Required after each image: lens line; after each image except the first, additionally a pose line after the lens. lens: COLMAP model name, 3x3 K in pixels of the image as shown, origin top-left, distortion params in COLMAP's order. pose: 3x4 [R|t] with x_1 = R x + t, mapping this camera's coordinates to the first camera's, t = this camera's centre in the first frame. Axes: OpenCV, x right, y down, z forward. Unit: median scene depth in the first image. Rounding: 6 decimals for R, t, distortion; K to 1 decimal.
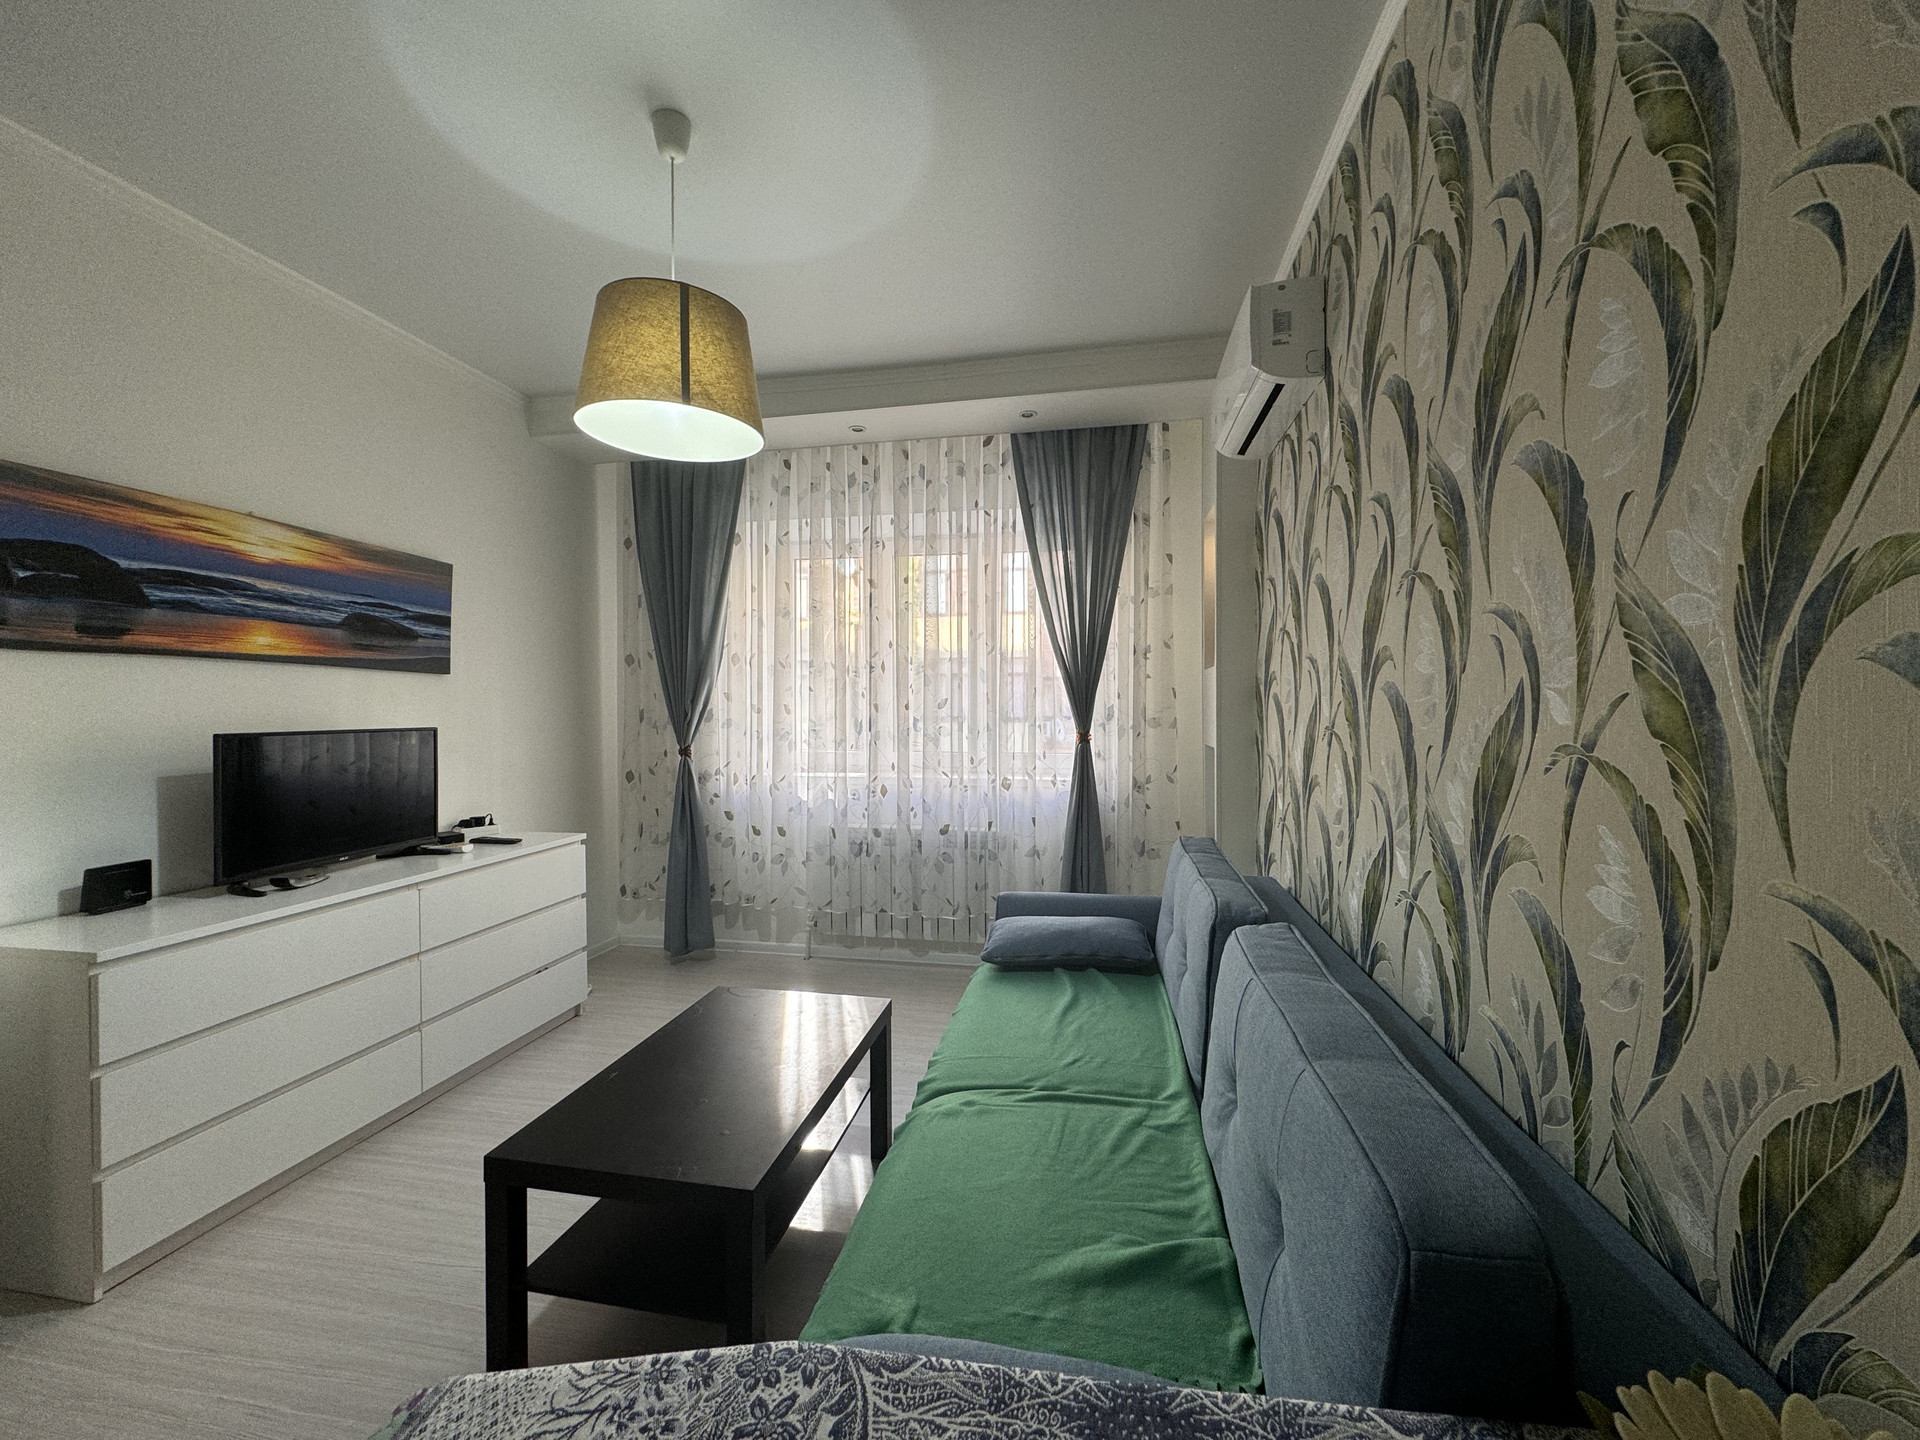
lens RADIAL K [[760.6, 0, 963.3], [0, 760.6, 713.0], [0, 0, 1]] dist [-0.002375, 0.000472]
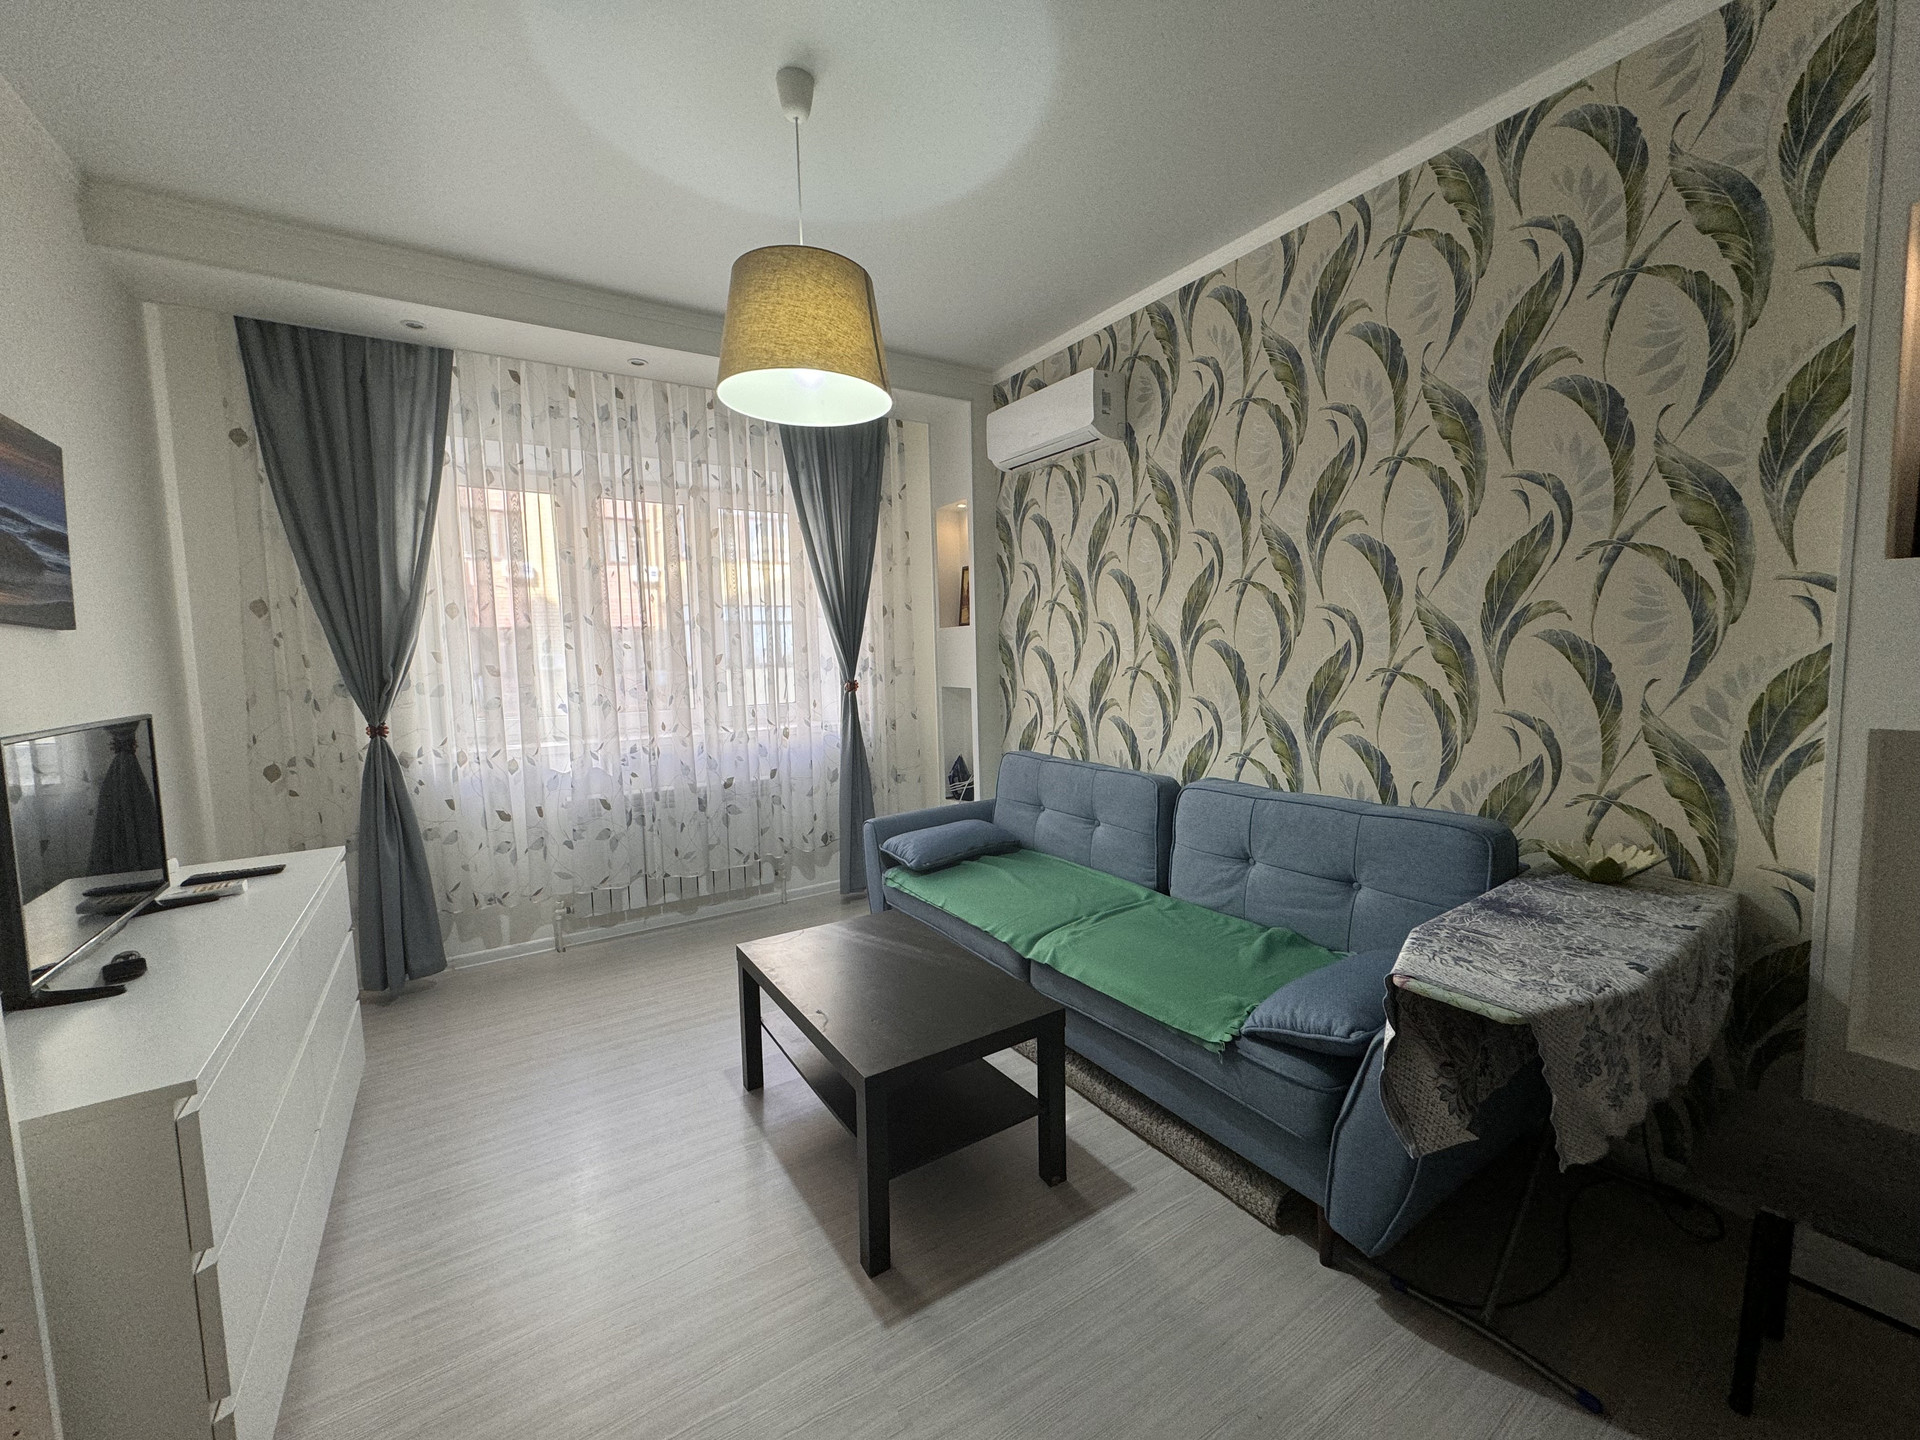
lens RADIAL K [[760.6, 0, 957.4], [0, 760.6, 711.2], [0, 0, 1]] dist [-0.002375, 0.000472]
pose [[0.726332, -0.069159, 0.683856, -0.582682], [0.026876, 0.997022, 0.072284, -0.010115], [-0.686818, -0.034123, 0.726028, 0.059603]]
